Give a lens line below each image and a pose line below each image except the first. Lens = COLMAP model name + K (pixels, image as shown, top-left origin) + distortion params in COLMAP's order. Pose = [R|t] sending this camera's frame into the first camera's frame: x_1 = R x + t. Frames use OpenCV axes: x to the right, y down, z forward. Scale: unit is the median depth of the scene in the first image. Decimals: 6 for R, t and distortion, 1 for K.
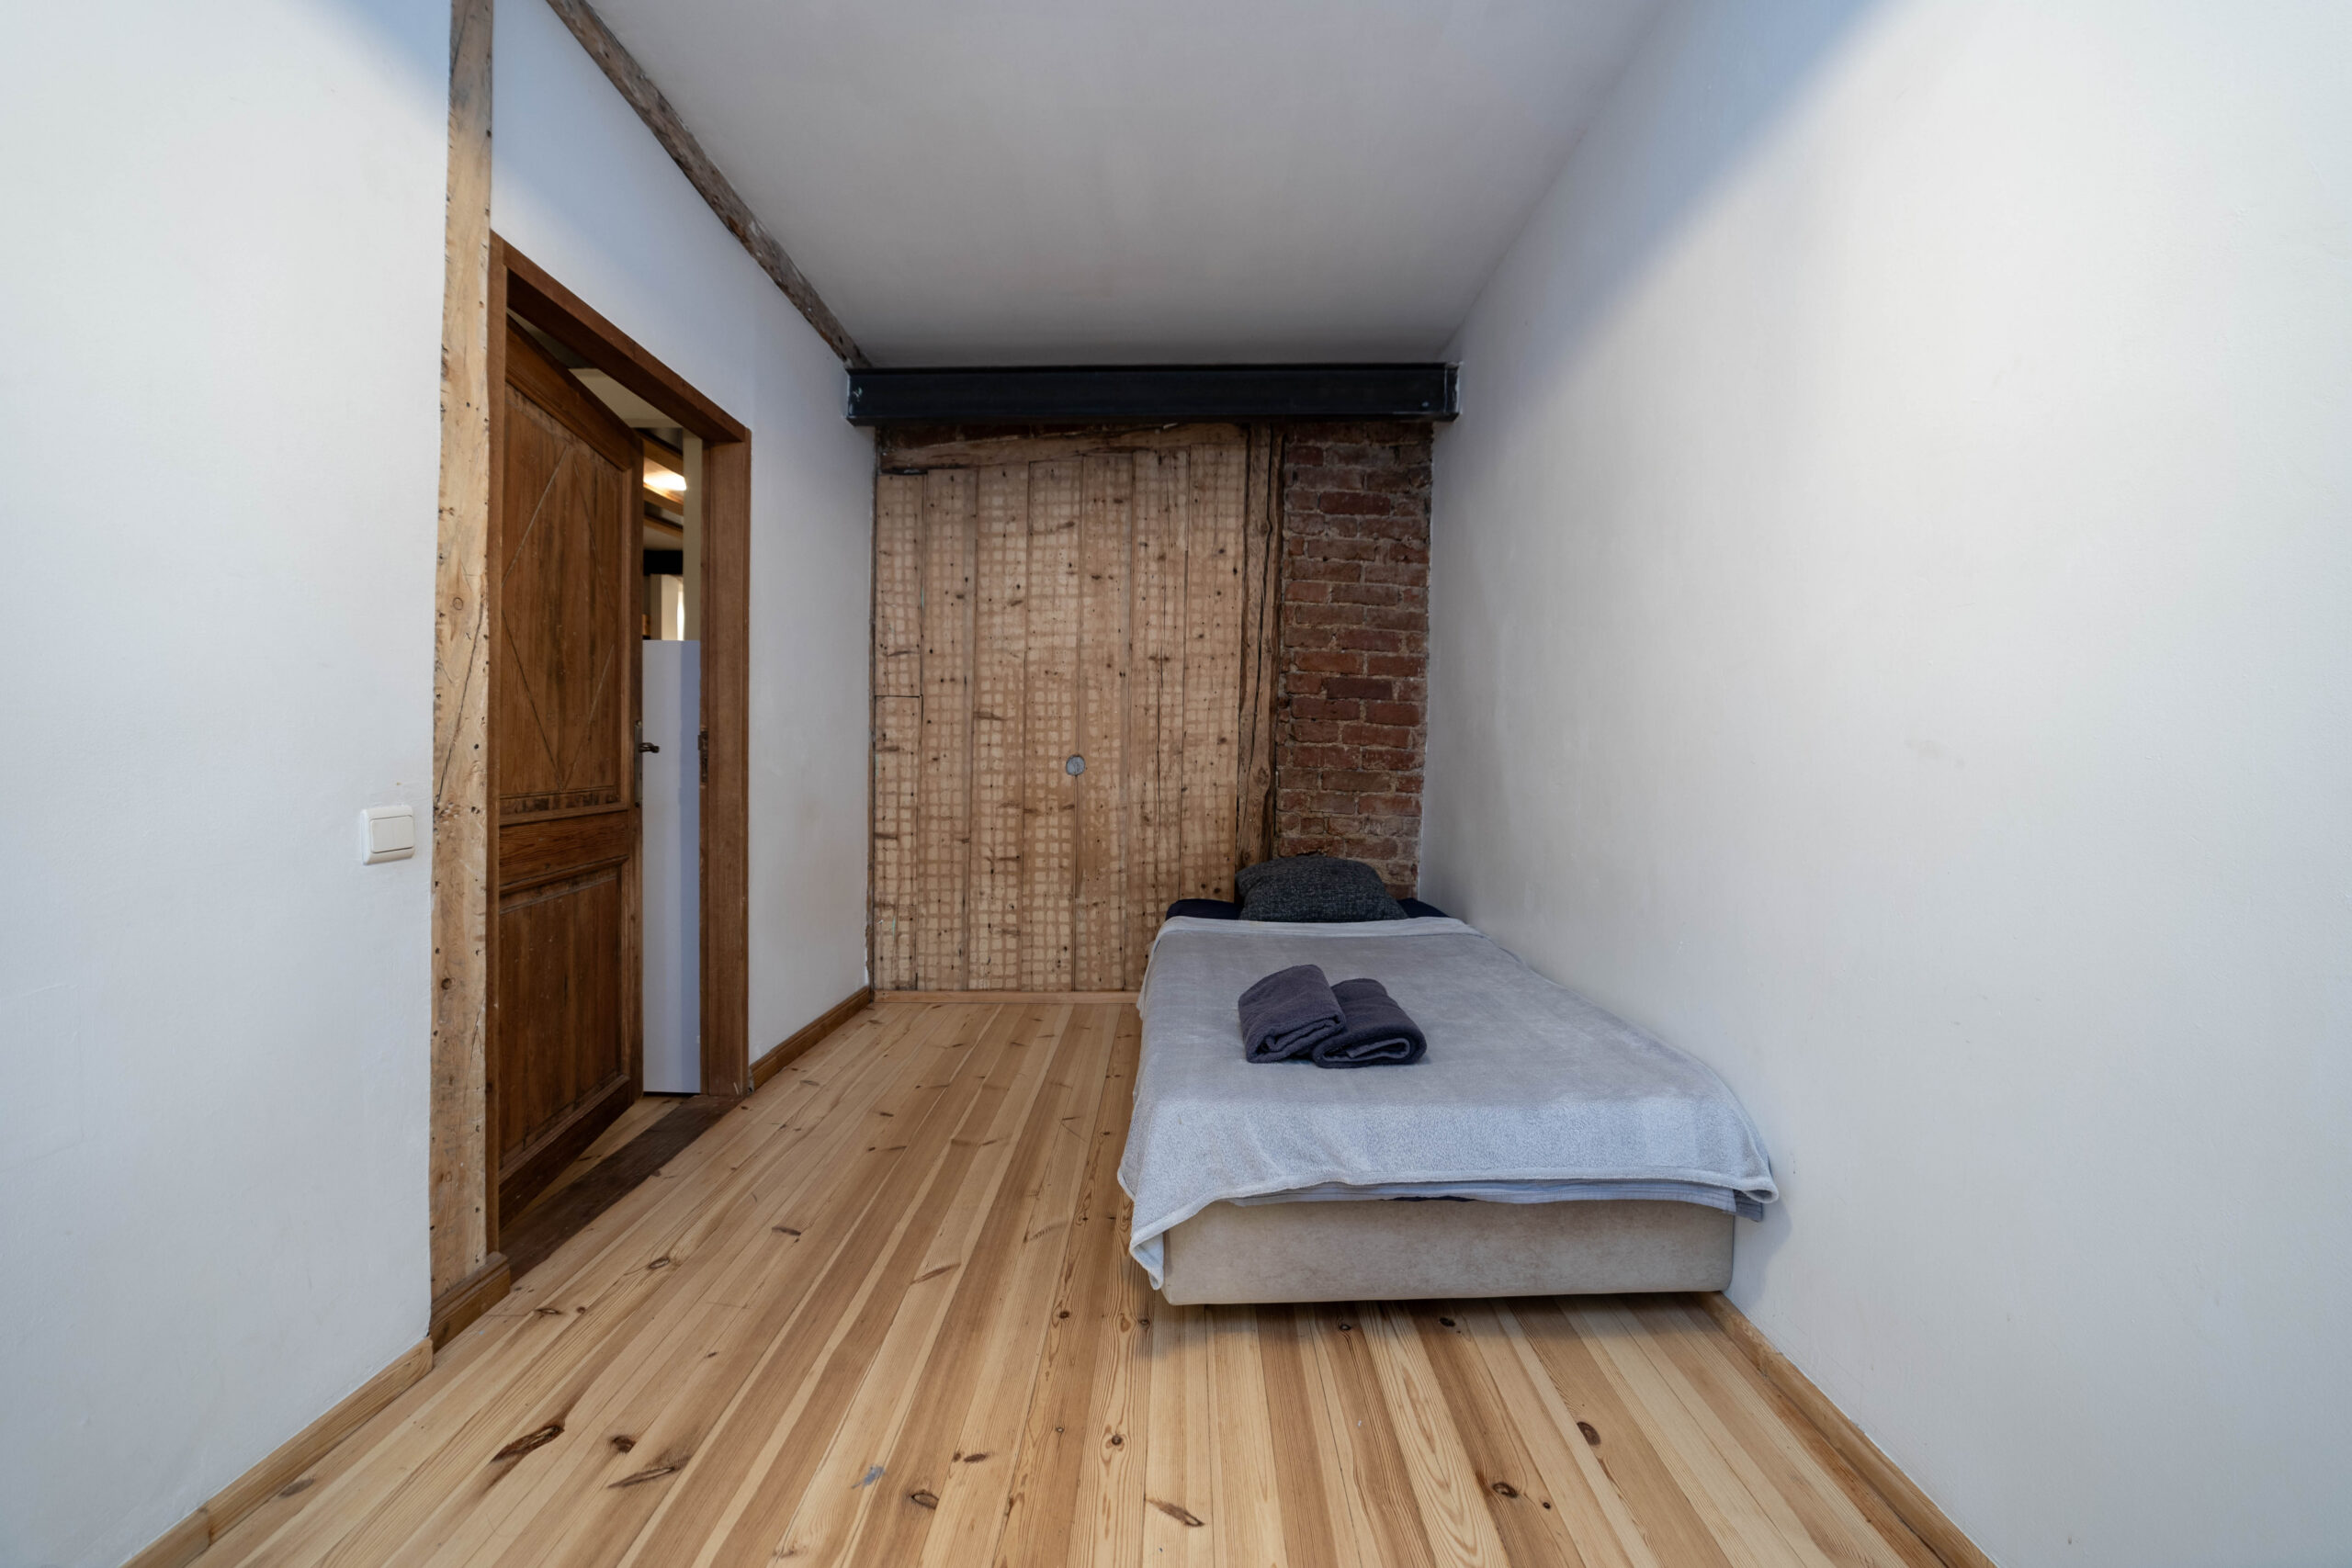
lens RADIAL K [[896.6, 0, 1175.3], [0, 896.6, 768.1], [0, 0, 1]] dist [-0.037204, 0.010718]
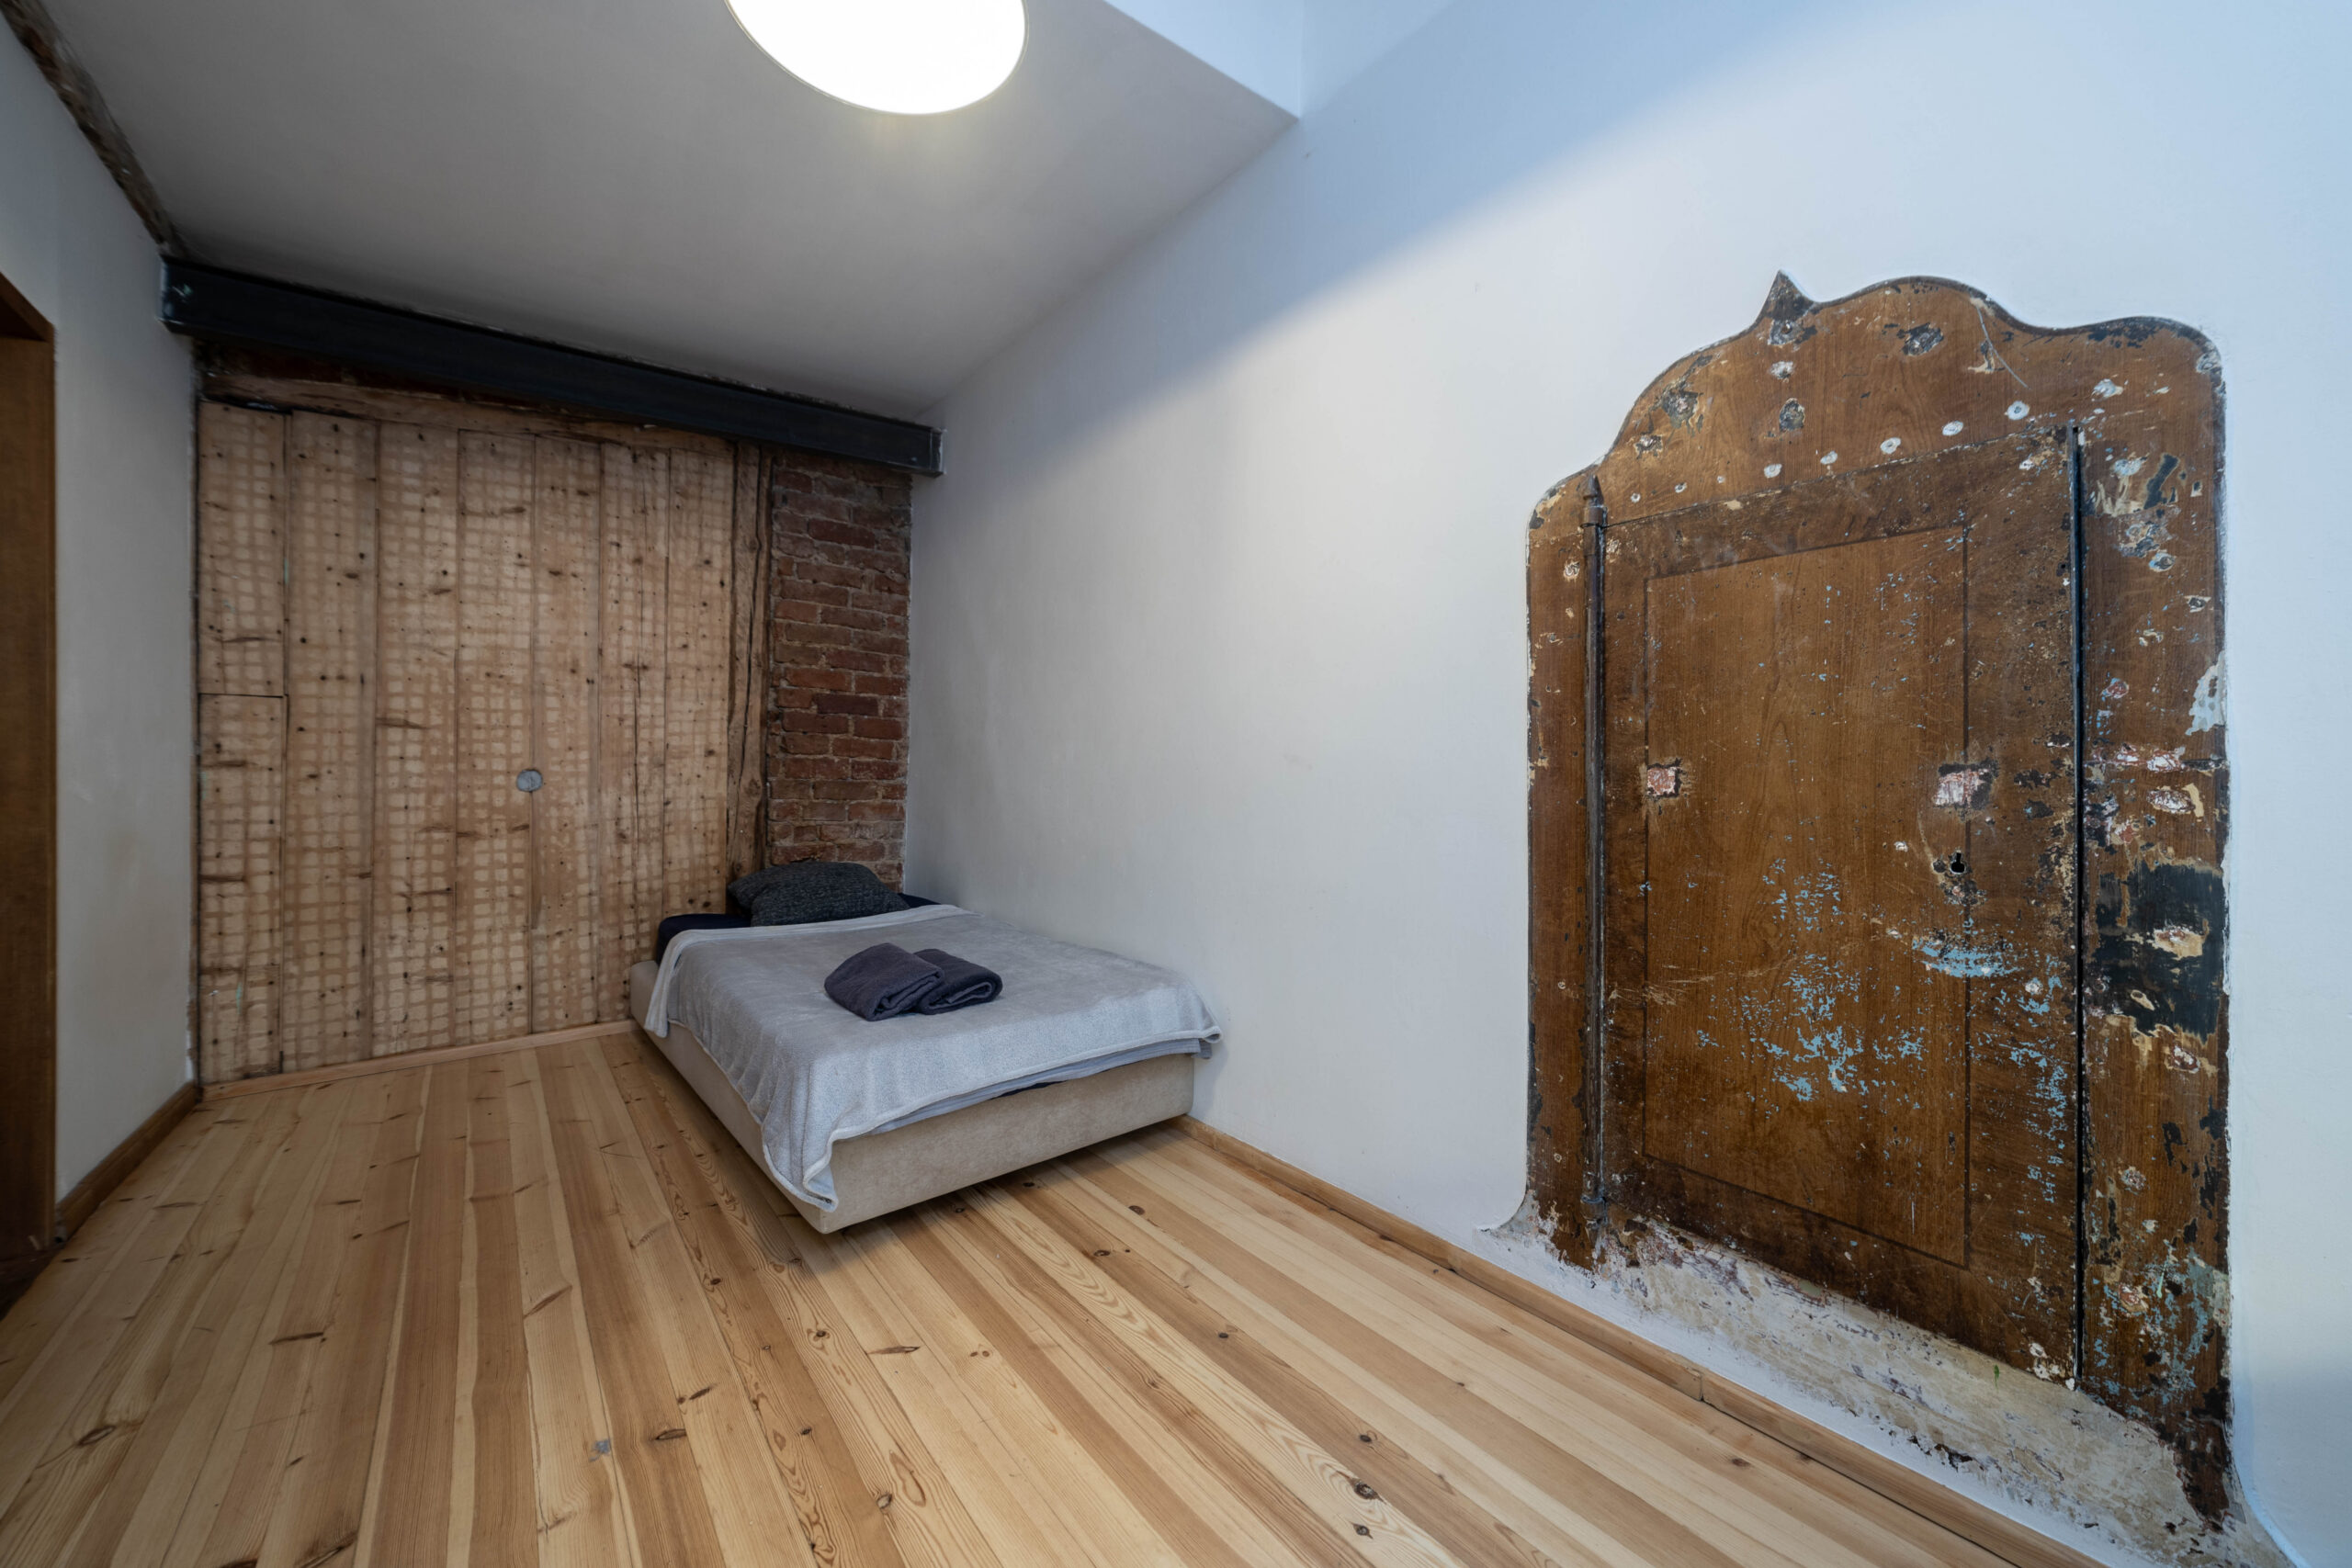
lens RADIAL K [[897.3, 0, 1189.1], [0, 897.3, 761.3], [0, 0, 1]] dist [-0.024463, 0.007959]
pose [[0.778188, -0.006355, 0.627999, -0.154776], [0.016855, 0.999800, -0.010769, -0.001629], [-0.627805, 0.018965, 0.778139, -0.101697]]
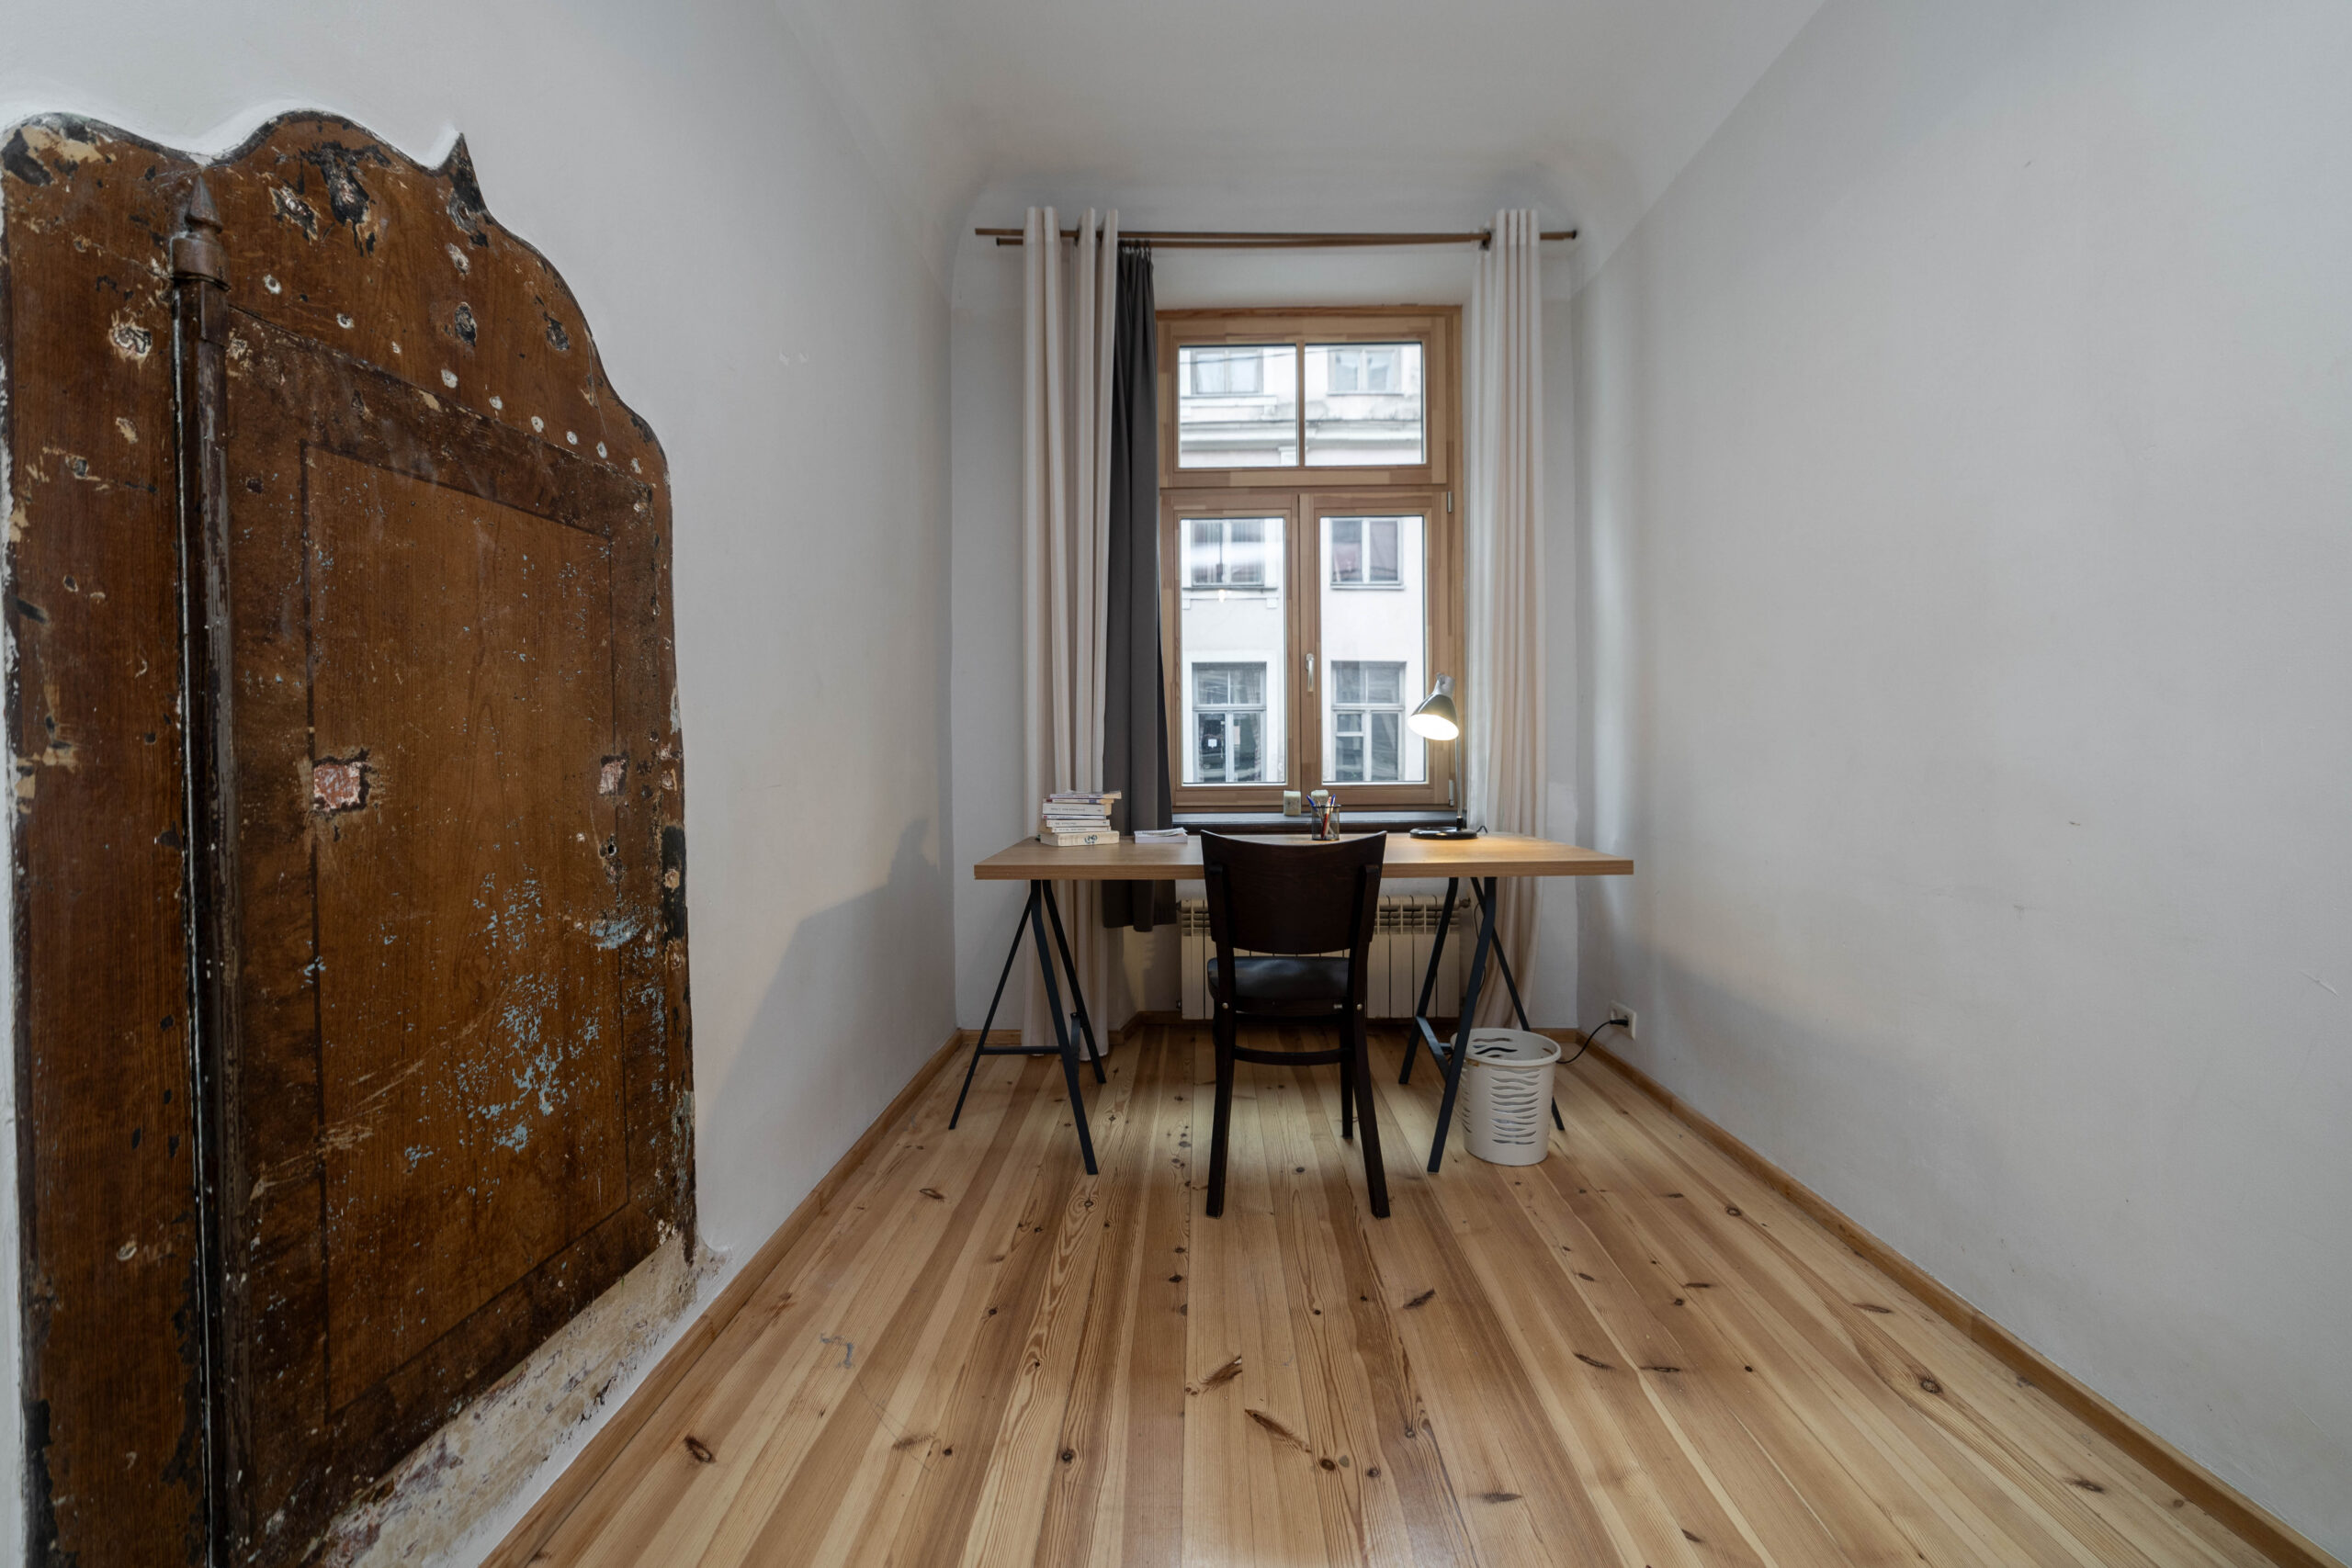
lens RADIAL K [[913.8, 0, 1179.9], [0, 913.8, 758.6], [0, 0, 1]] dist [-0.016657, 0.004864]
pose [[-0.999934, 0.004155, 0.010715, 0.030847], [0.004432, 0.999655, 0.025879, -0.006413], [-0.010603, 0.025925, -0.999608, 0.329258]]
